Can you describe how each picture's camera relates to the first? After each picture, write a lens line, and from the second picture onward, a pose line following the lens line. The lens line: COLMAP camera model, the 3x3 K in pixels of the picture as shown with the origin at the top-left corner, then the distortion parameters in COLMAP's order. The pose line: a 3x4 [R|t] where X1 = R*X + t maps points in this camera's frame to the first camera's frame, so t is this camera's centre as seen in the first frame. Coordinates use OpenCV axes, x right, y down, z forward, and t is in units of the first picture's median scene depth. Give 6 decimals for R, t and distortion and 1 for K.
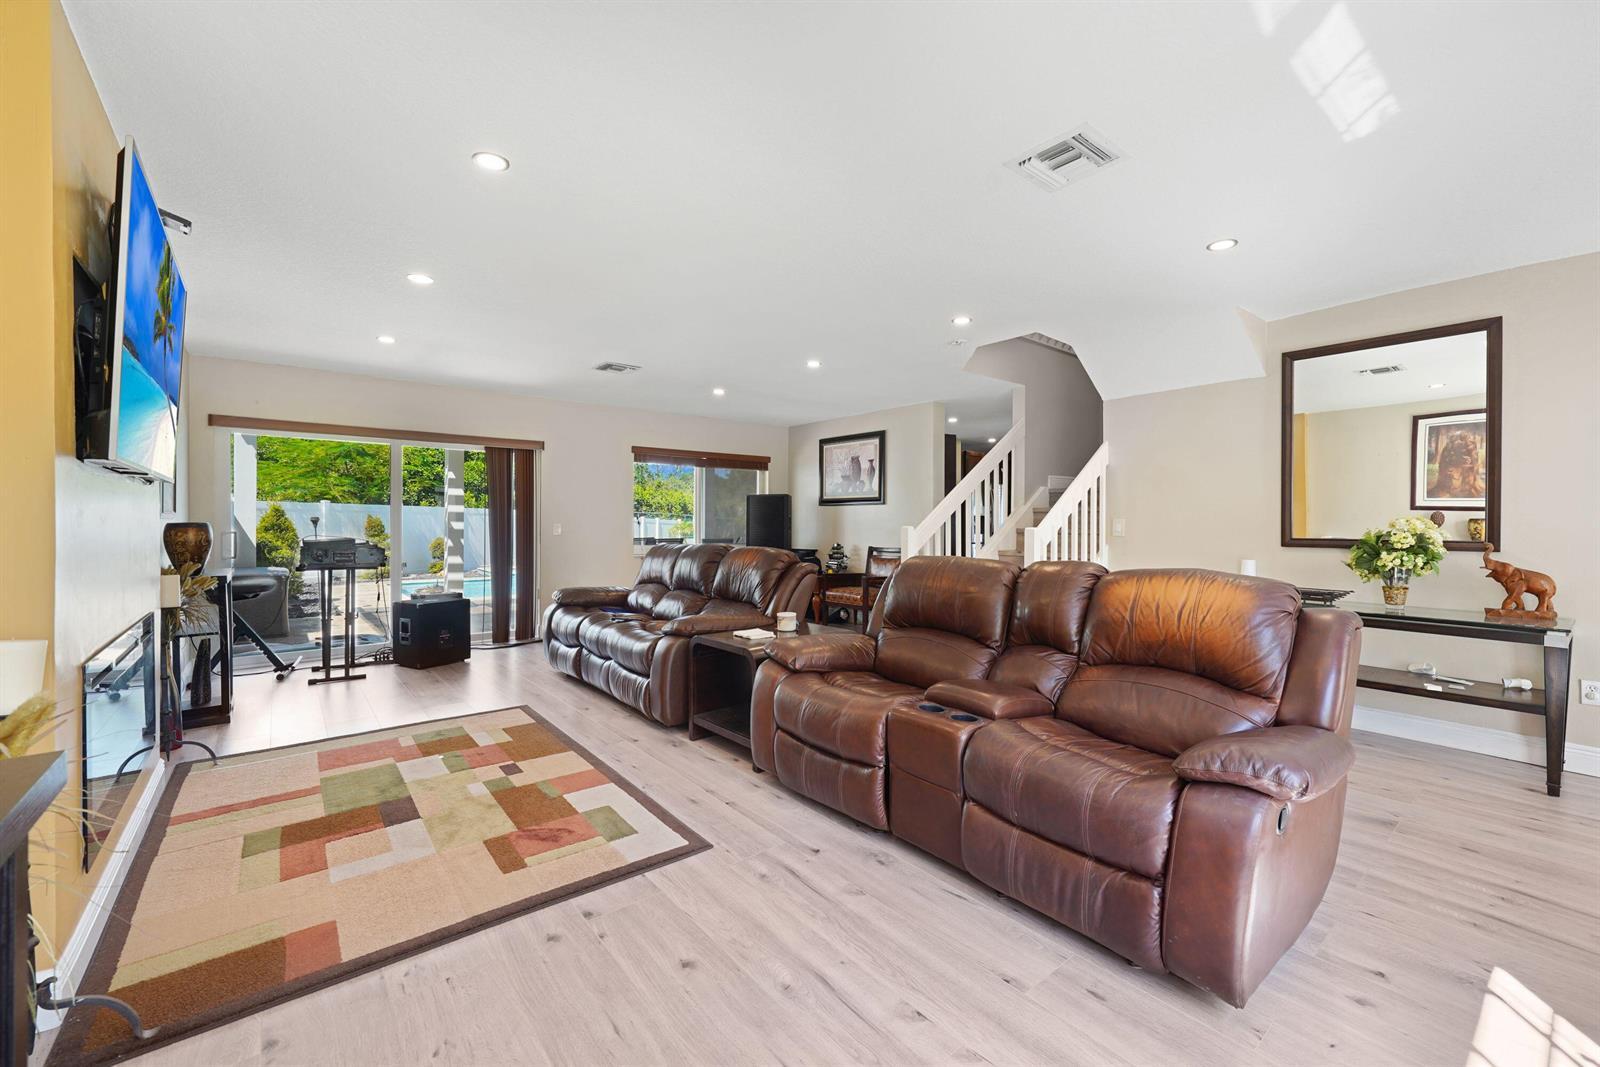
lens RADIAL K [[661.7, 0, 798.1], [0, 661.7, 526.0], [0, 0, 1]] dist [-0.005798, 0.000796]
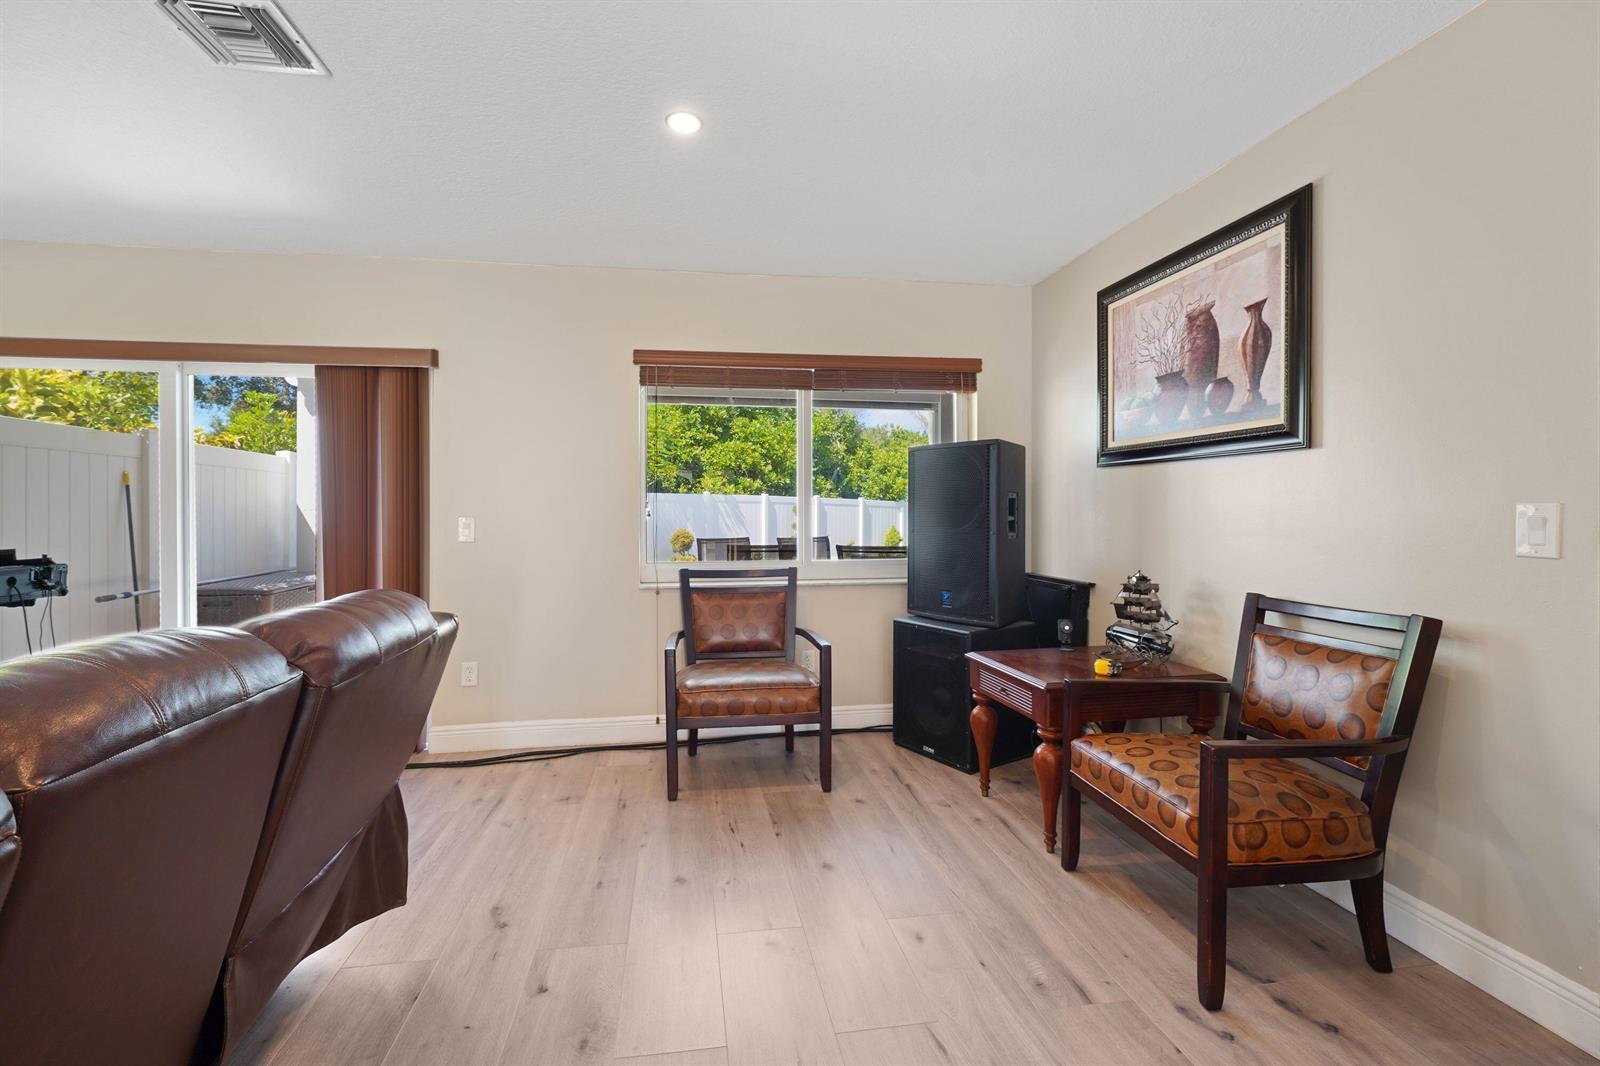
lens RADIAL K [[693.0, 0, 785.9], [0, 693.0, 506.6], [0, 0, 1]] dist [-0.001617, 0.000166]
pose [[0.860118, -0.007077, -0.510045, 0.087089], [0.002258, 0.999947, -0.010067, -0.005134], [0.510089, 0.007507, 0.860089, 0.624161]]
